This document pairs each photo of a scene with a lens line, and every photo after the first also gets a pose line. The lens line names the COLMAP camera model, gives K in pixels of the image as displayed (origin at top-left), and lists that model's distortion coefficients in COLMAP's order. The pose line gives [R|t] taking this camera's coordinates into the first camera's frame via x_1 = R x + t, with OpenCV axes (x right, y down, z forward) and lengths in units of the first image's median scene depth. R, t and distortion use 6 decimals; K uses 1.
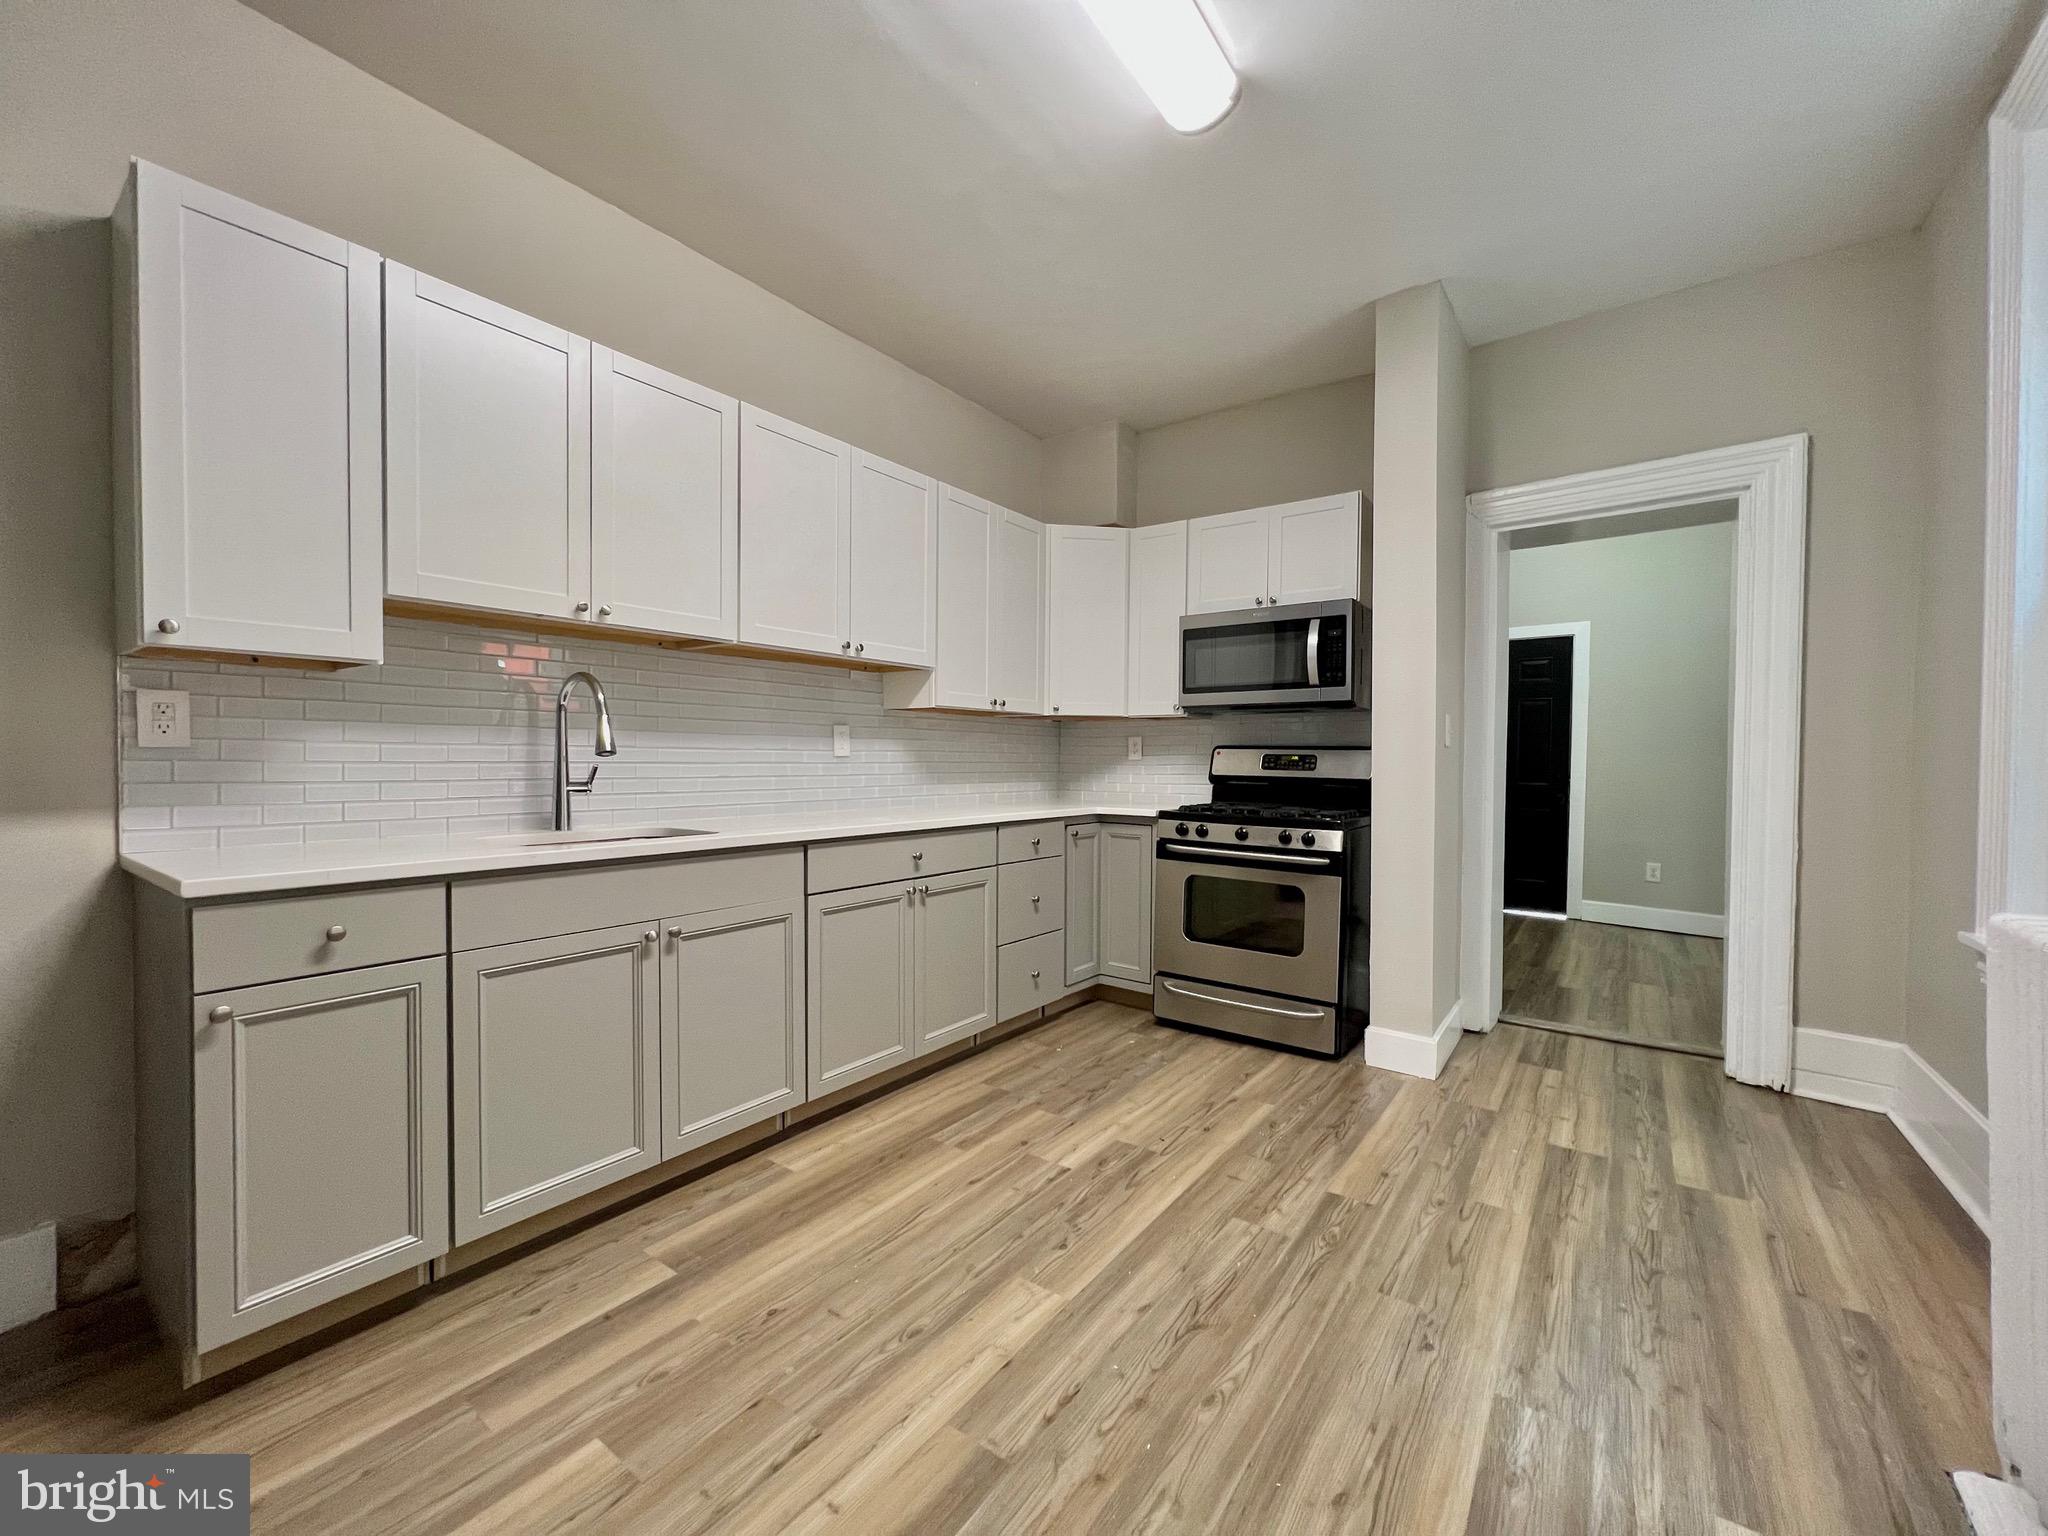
lens RADIAL K [[818.7, 0, 1031.4], [0, 818.7, 767.3], [0, 0, 1]] dist [-0.000651, 0.000108]
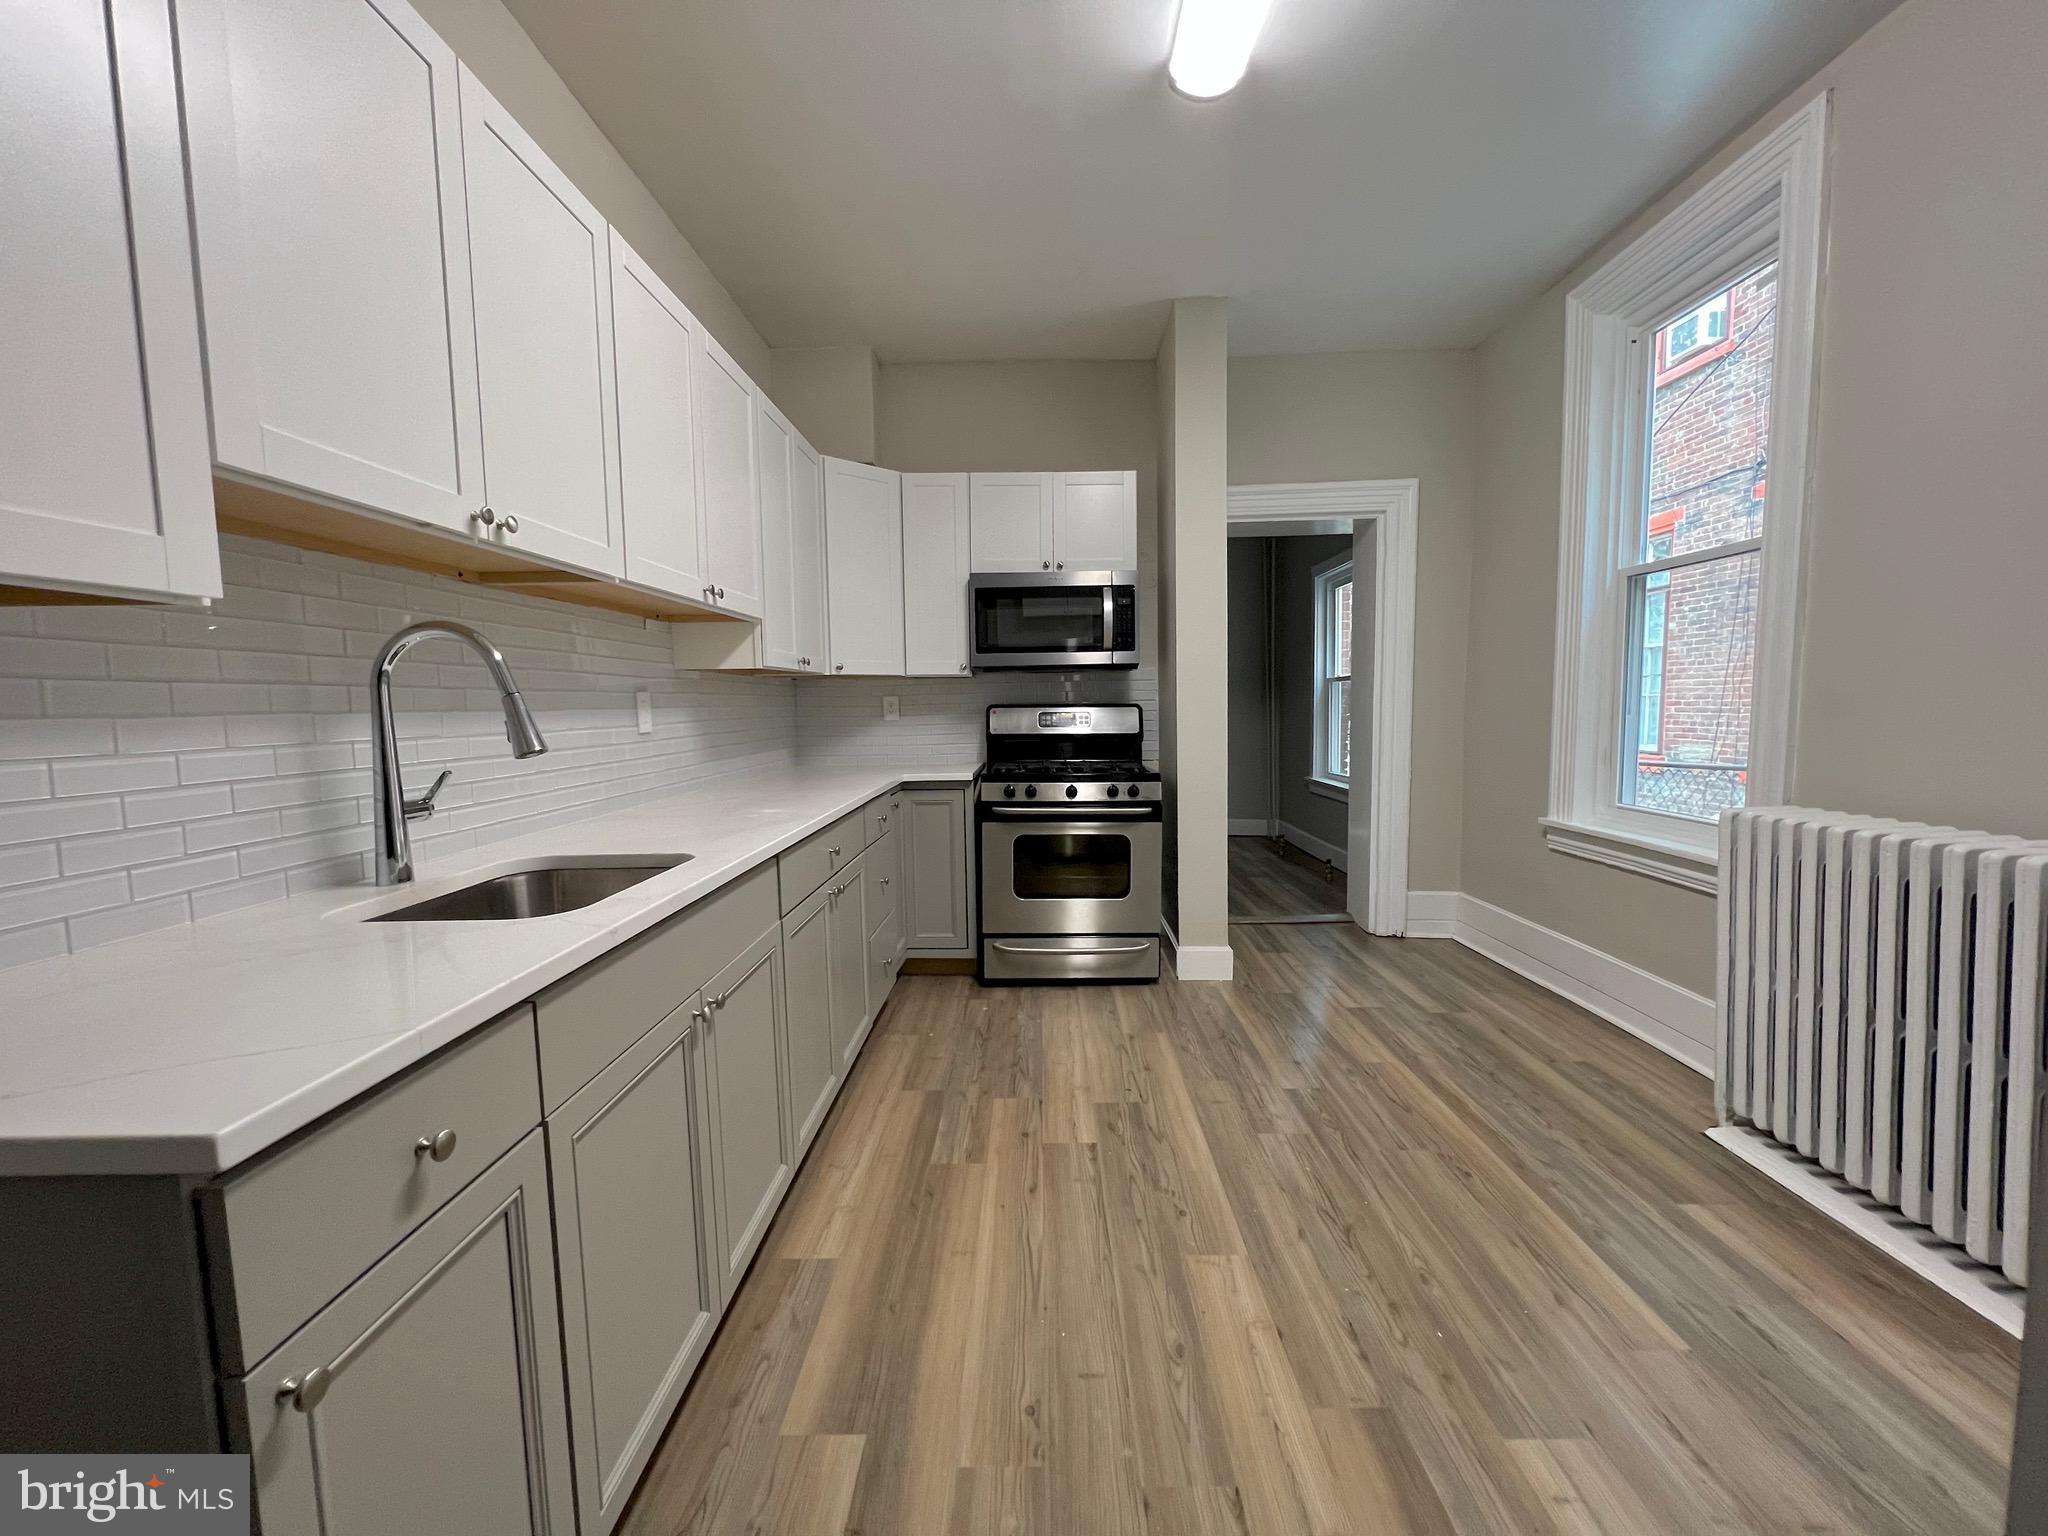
lens RADIAL K [[818.7, 0, 1027.5], [0, 818.7, 768.4], [0, 0, 1]] dist [-0.000651, 0.000108]
pose [[0.817089, -0.065958, 0.572726, -0.469643], [0.026963, 0.996719, 0.076319, -0.035473], [-0.575881, -0.046917, 0.816186, 0.214012]]
